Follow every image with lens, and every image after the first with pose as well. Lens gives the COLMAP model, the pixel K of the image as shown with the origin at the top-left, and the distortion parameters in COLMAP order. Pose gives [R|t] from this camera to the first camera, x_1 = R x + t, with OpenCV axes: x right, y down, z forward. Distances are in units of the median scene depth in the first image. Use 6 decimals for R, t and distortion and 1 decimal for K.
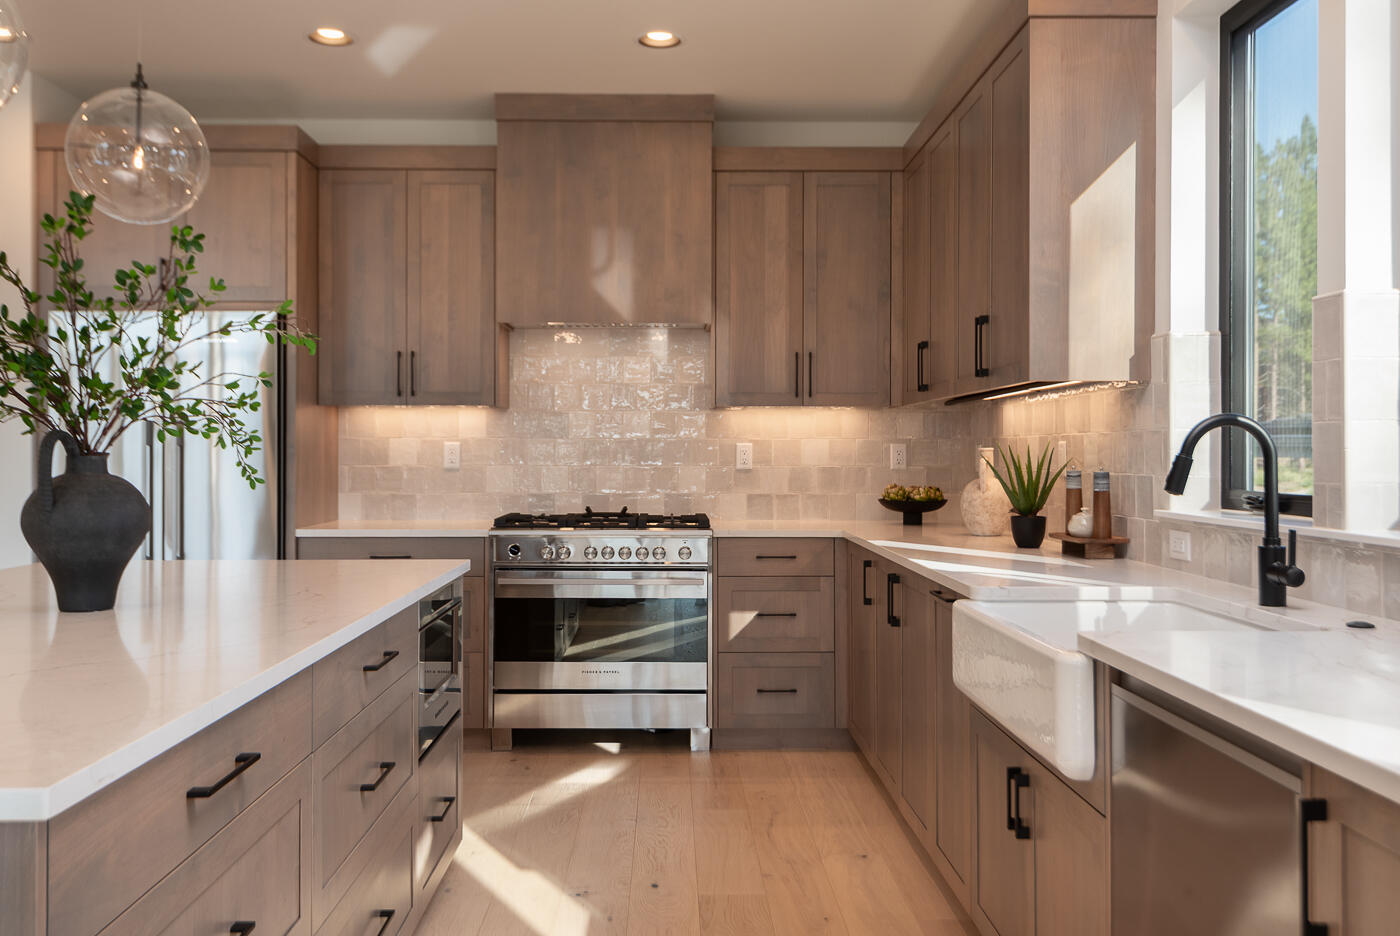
lens RADIAL K [[1196.2, 0, 703.9], [0, 1196.2, 461.2], [0, 0, 1]] dist [0.017688, 0.005163]
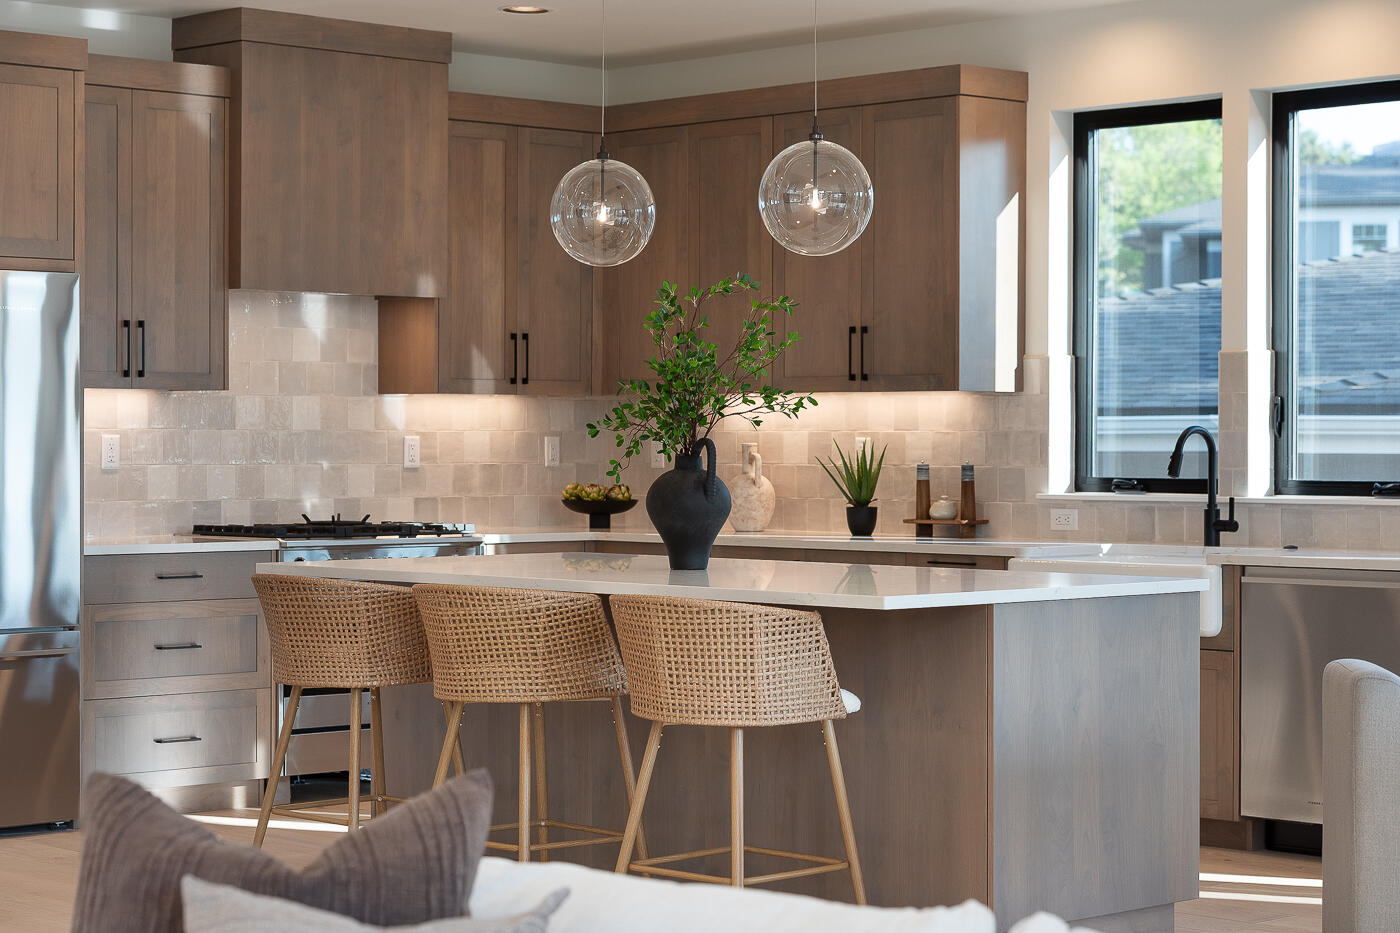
lens RADIAL K [[2978.4, 0, 699.8], [0, 2978.4, 465.6], [0, 0, 1]] dist [0.007258, 0.000000]
pose [[0.730053, -0.007183, 0.683353, -1.286738], [0.004529, 0.999974, 0.005672, -0.005682], [-0.683376, -0.001046, 0.730066, -0.667966]]
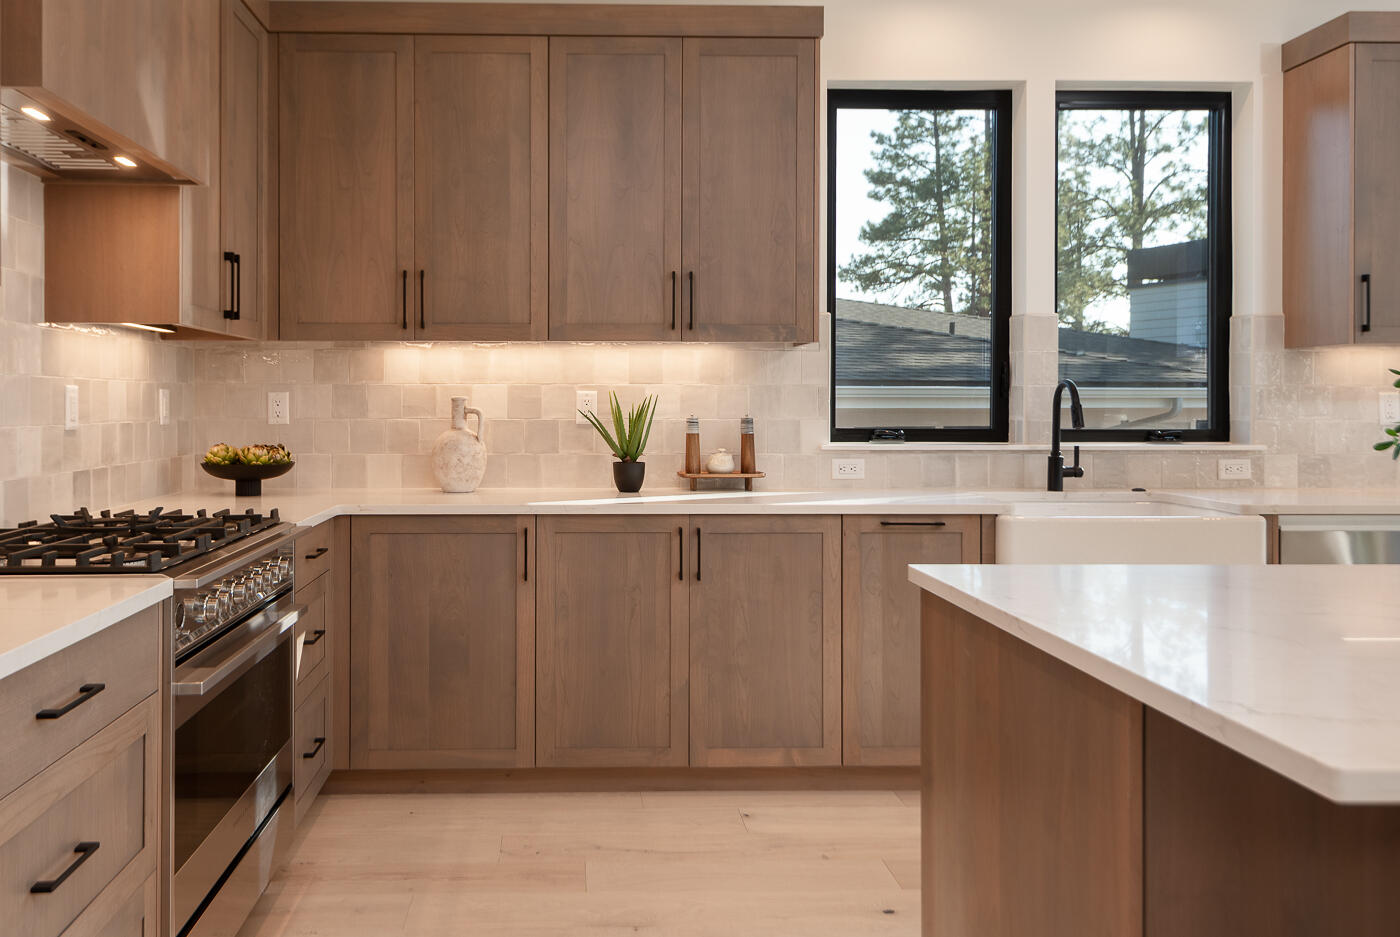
lens RADIAL K [[1160.9, 0, 637.9], [0, 1160.9, 398.1], [0, 0, 1]] dist [0.057999, 0.005447]
pose [[-0.009178, 0.001733, 0.999956, -0.570459], [0.005515, 0.999983, -0.001682, -0.006509], [-0.999943, 0.005500, -0.009188, 0.765082]]
